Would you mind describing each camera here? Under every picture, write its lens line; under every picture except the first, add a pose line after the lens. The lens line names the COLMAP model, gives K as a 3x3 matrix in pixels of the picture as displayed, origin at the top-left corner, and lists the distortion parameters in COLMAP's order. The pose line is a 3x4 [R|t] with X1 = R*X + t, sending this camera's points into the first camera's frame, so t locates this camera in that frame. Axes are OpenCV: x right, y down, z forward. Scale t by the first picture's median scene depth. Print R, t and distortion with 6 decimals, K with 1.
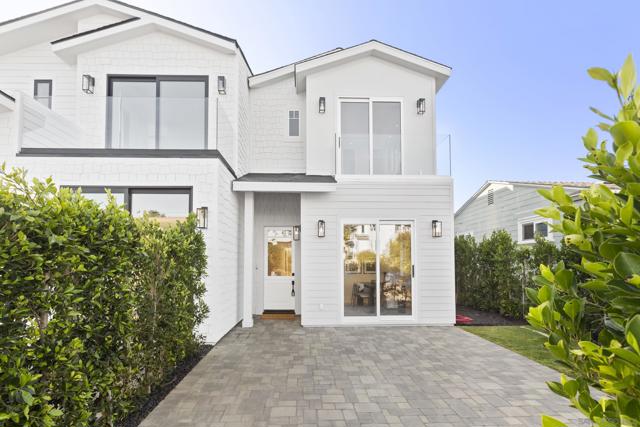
lens RADIAL K [[288.1, 0, 322.3], [0, 288.1, 210.3], [0, 0, 1]] dist [-0.000656, -0.000593]
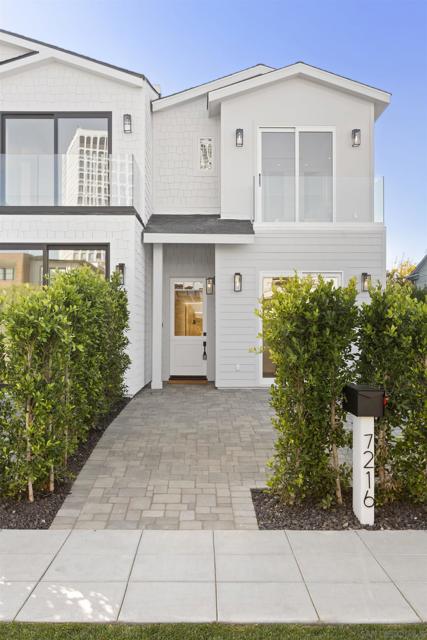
lens RADIAL K [[588.6, 0, 213.5], [0, 588.6, 320.0], [0, 0, 1]] dist [0.136302, 0.001158]
pose [[0.998344, 0.004883, -0.057312, 0.027459], [0.004664, 0.986238, 0.165264, -0.127951], [0.057330, -0.165258, 0.984583, -0.862818]]
